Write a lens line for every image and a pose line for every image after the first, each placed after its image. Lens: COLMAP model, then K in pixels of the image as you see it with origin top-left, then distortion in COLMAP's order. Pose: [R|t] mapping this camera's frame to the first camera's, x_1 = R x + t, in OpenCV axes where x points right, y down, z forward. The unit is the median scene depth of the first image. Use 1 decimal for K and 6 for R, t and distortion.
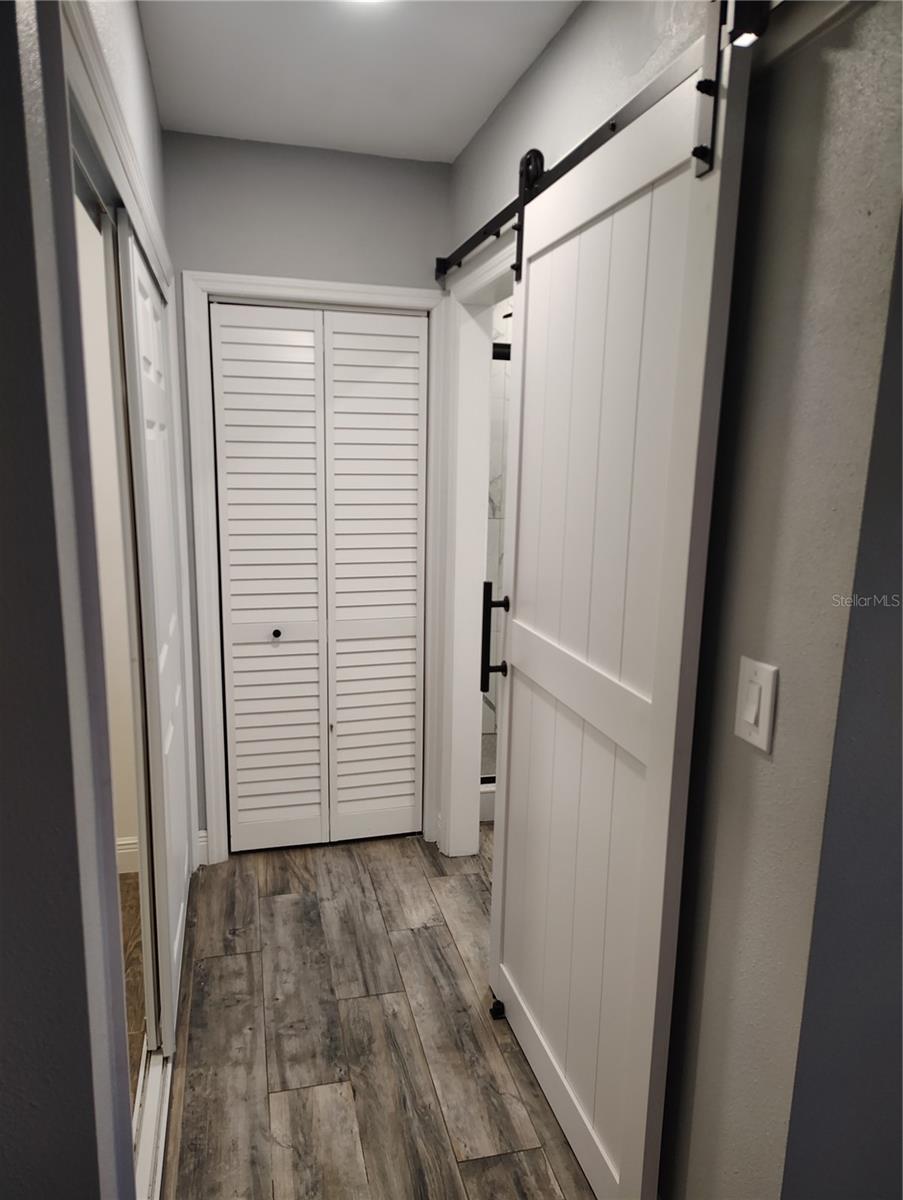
lens RADIAL K [[831.9, 0, 449.9], [0, 831.9, 602.6], [0, 0, 1]] dist [0.064555, -0.086537]
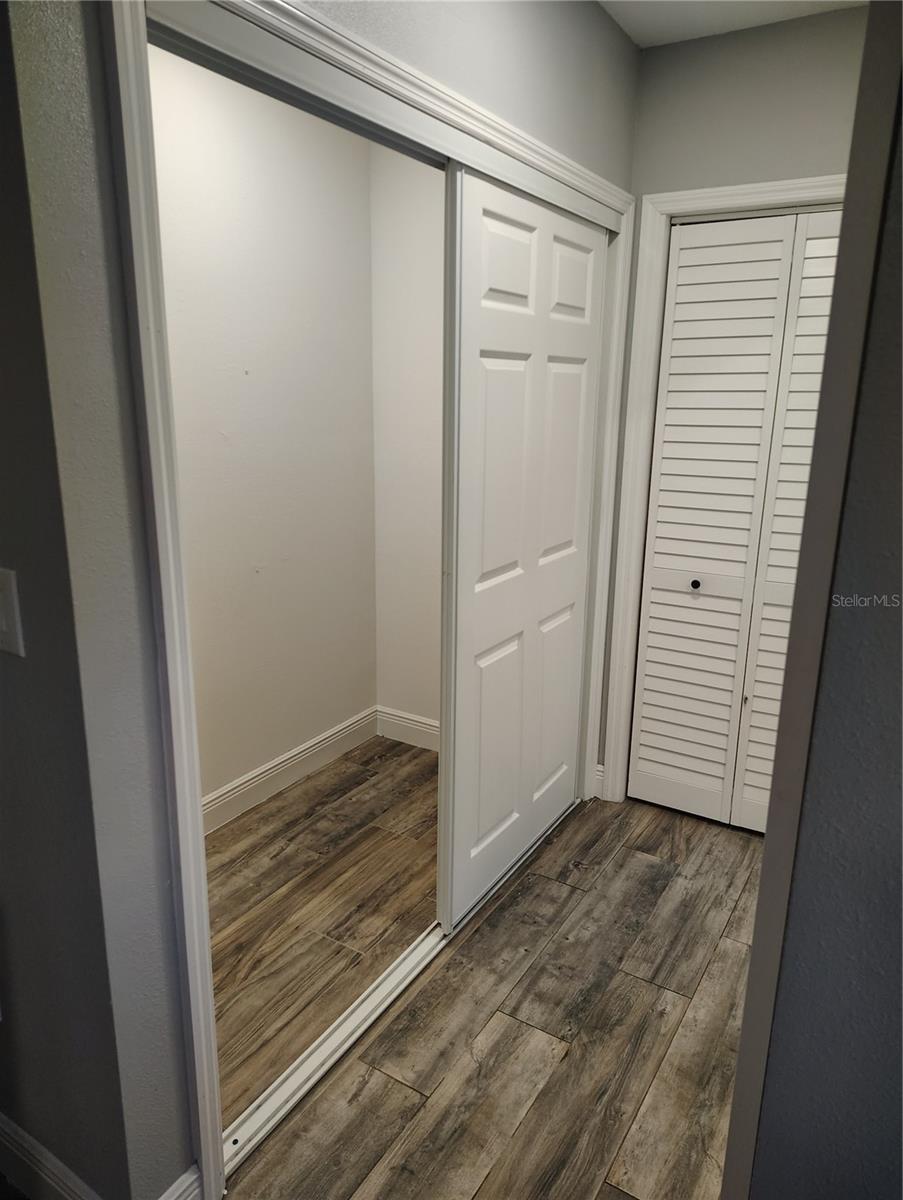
lens RADIAL K [[831.9, 0, 449.9], [0, 831.9, 602.6], [0, 0, 1]] dist [0.064555, -0.086537]
pose [[0.686233, 0.166756, -0.708009, 0.328734], [-0.131712, 0.985763, 0.104514, -0.005290], [0.715357, 0.021532, 0.698427, 0.196052]]
